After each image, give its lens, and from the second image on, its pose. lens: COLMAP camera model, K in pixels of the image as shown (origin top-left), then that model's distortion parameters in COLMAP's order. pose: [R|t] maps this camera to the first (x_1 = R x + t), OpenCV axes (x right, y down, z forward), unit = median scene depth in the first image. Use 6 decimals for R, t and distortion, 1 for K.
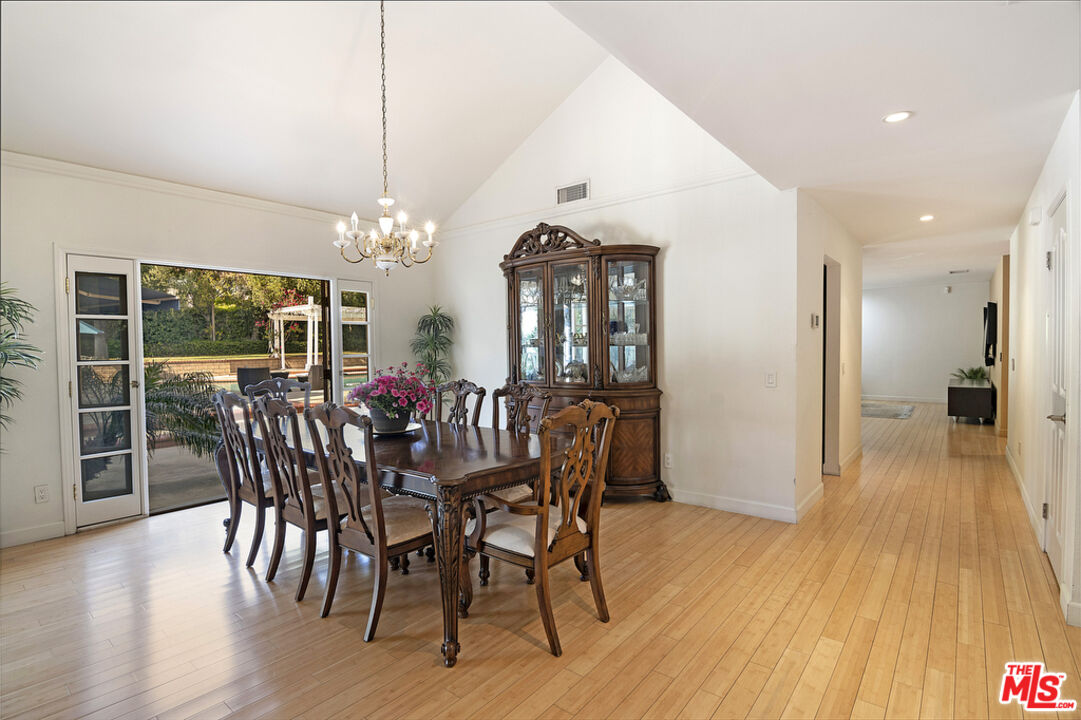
lens RADIAL K [[536.4, 0, 540.5], [0, 536.4, 360.0], [0, 0, 1]] dist [-0.014548, -0.000585]
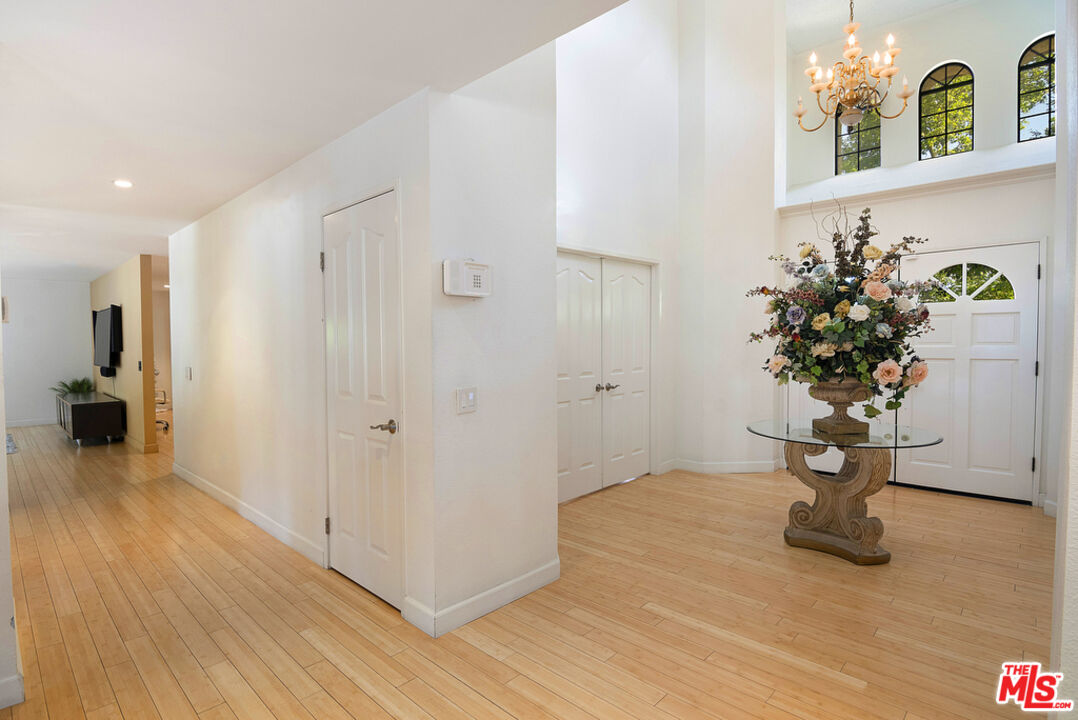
lens RADIAL K [[534.9, 0, 539.0], [0, 534.9, 360.0], [0, 0, 1]] dist [-0.014548, -0.000585]
pose [[0.076064, -0.010857, 0.997044, 0.012897], [0.027494, 0.999583, 0.008787, -0.004815], [-0.996724, 0.026744, 0.076331, 0.227982]]
